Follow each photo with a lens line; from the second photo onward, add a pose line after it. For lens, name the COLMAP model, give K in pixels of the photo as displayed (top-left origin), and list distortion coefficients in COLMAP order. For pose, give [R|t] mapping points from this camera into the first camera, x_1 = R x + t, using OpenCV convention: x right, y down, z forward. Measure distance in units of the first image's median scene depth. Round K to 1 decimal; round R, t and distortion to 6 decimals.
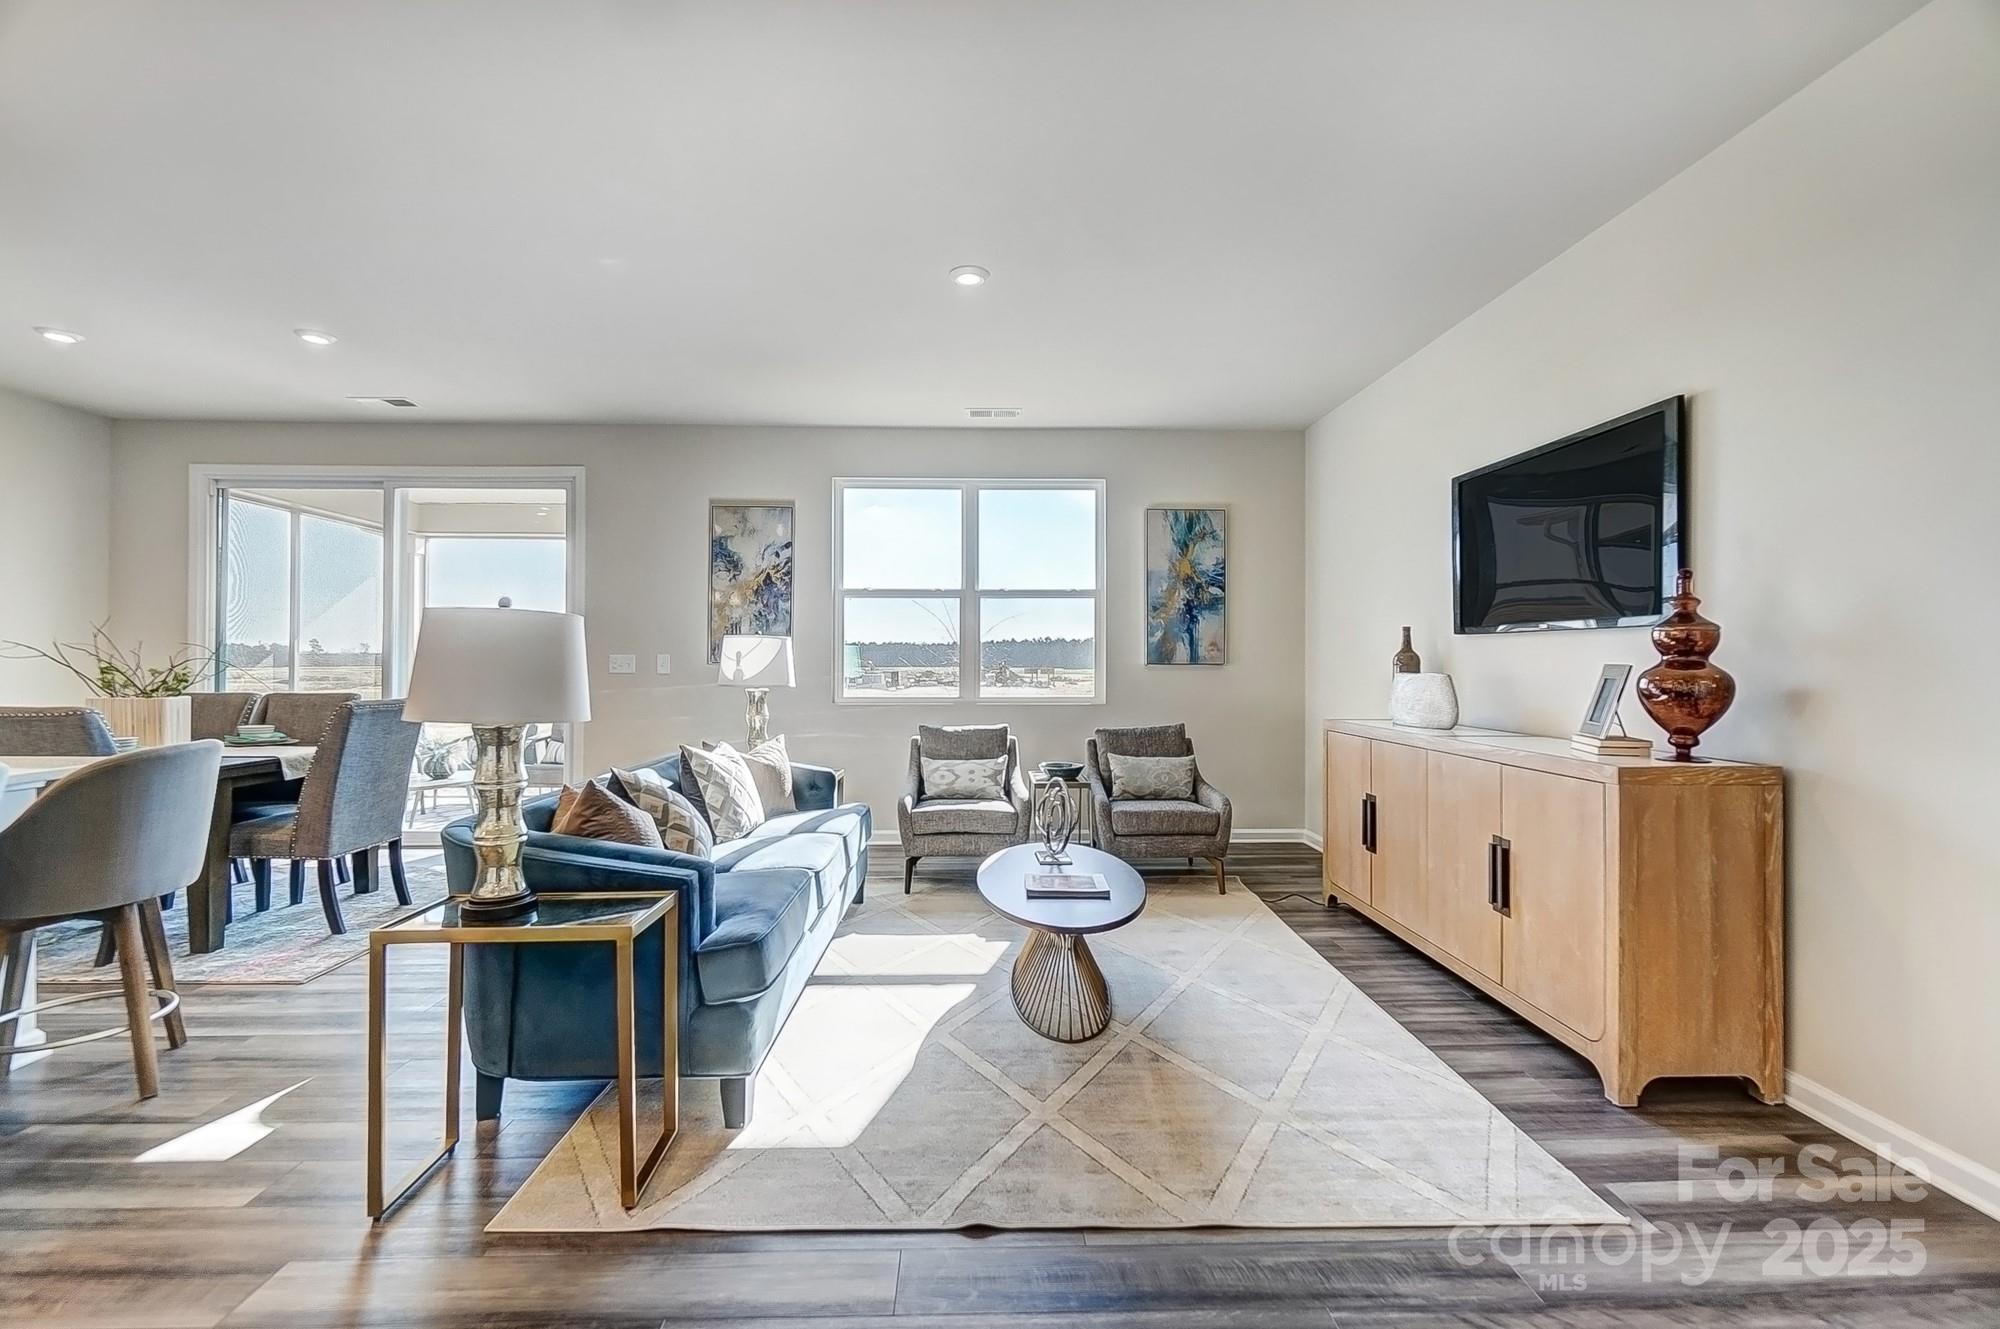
lens RADIAL K [[887.0, 0, 1005.2], [0, 887.0, 658.8], [0, 0, 1]] dist [-0.037131, 0.000886]
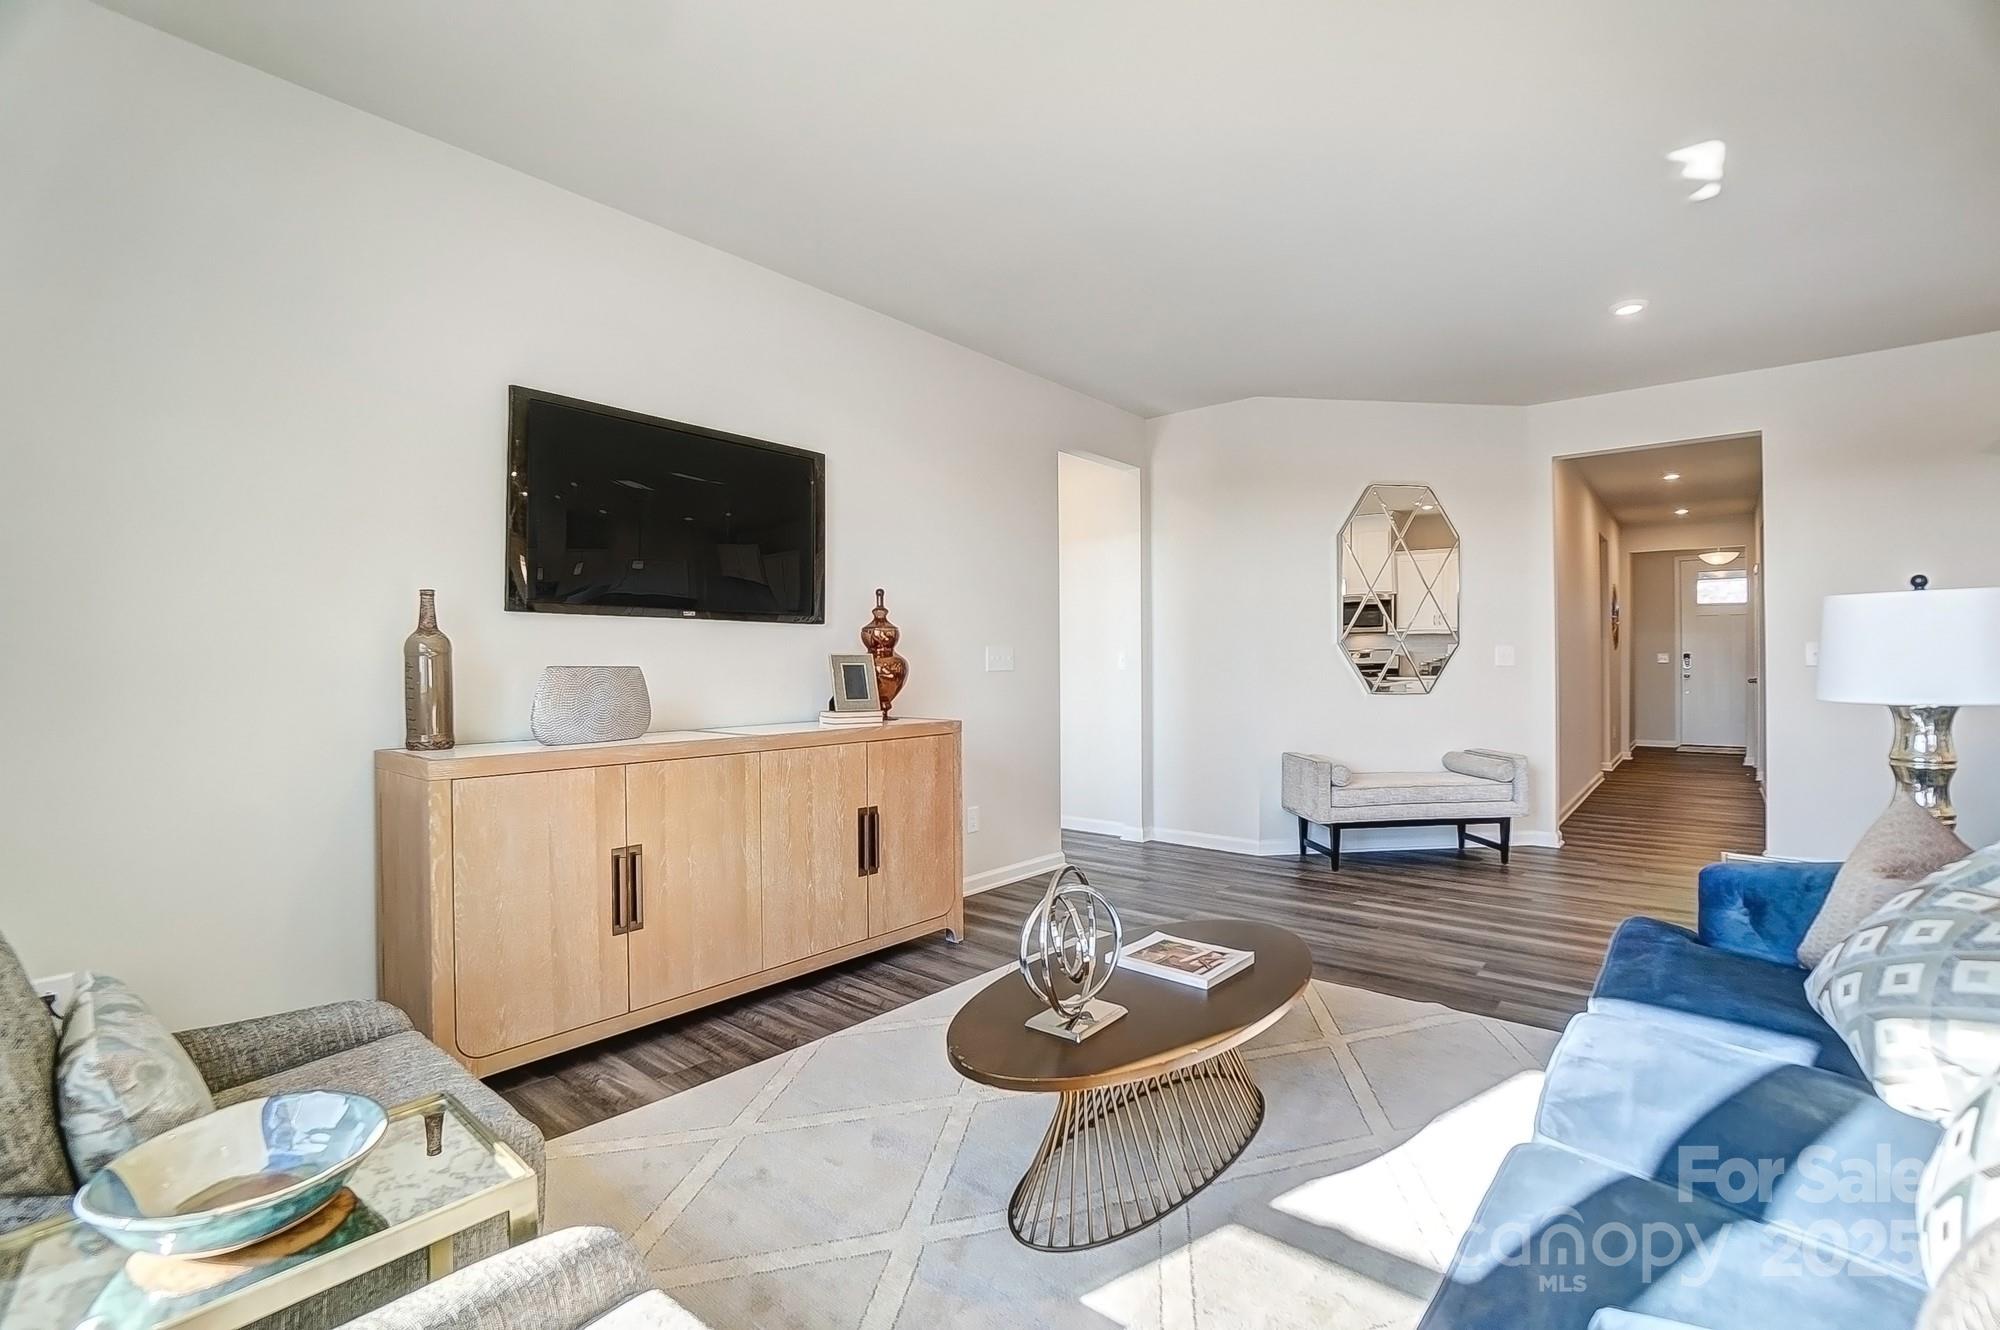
lens RADIAL K [[887.0, 0, 991.8], [0, 887.0, 667.7], [0, 0, 1]] dist [-0.037131, 0.000886]
pose [[-0.740354, -0.003225, 0.672209, -0.246889], [0.001942, 0.999974, 0.006936, 0.013863], [-0.672214, 0.006440, -0.740329, 1.352095]]
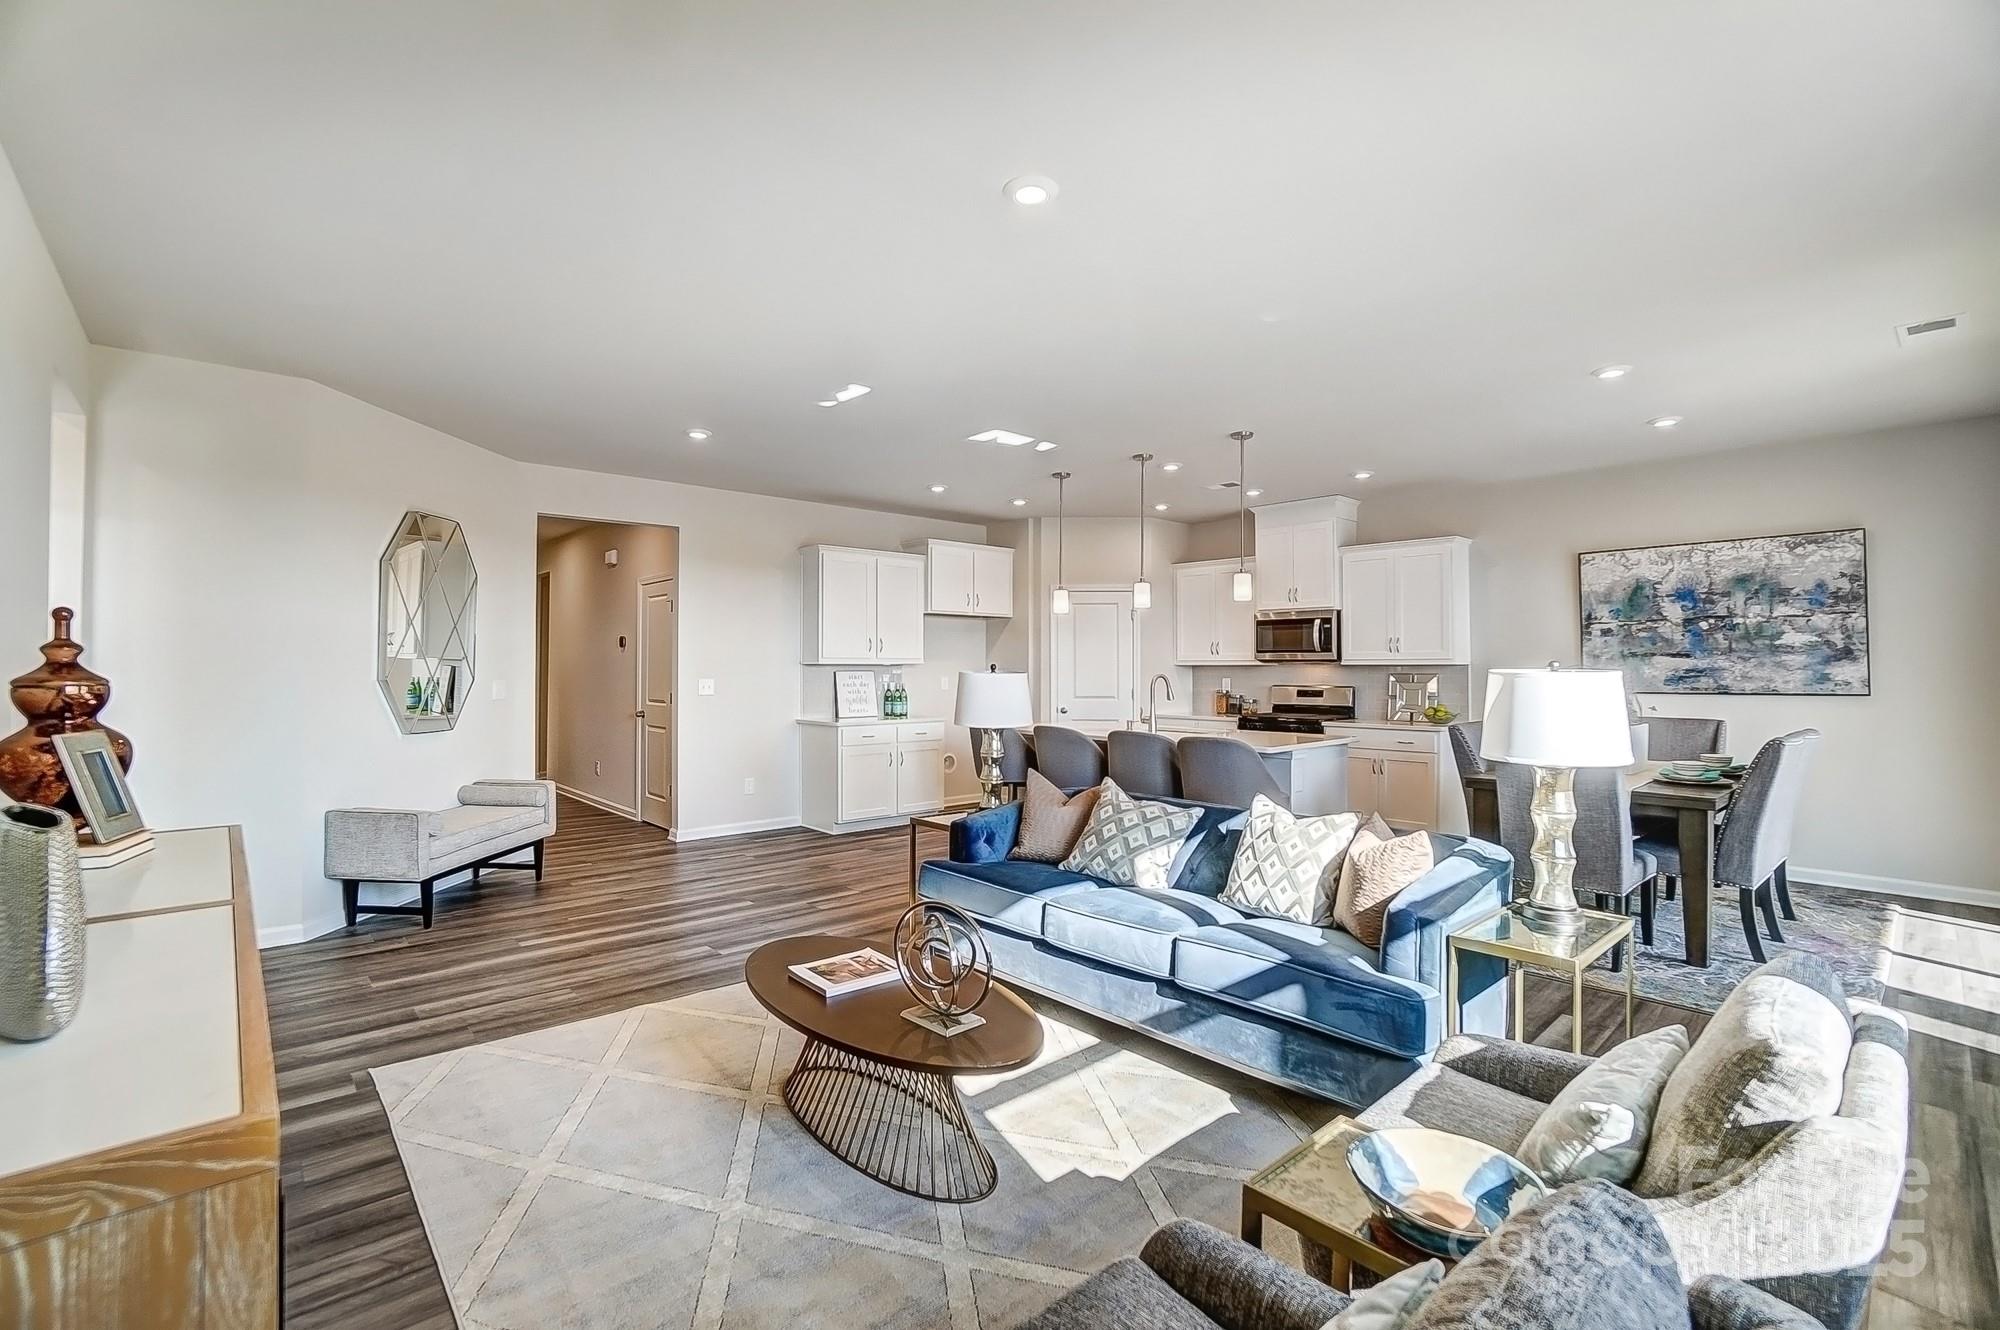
lens RADIAL K [[887.0, 0, 981.1], [0, 887.0, 665.4], [0, 0, 1]] dist [-0.037131, 0.000886]
pose [[-0.778176, -0.004562, -0.628030, 0.427310], [-0.001853, 0.999986, -0.004967, -0.032800], [0.628044, -0.002701, -0.778173, 1.457922]]
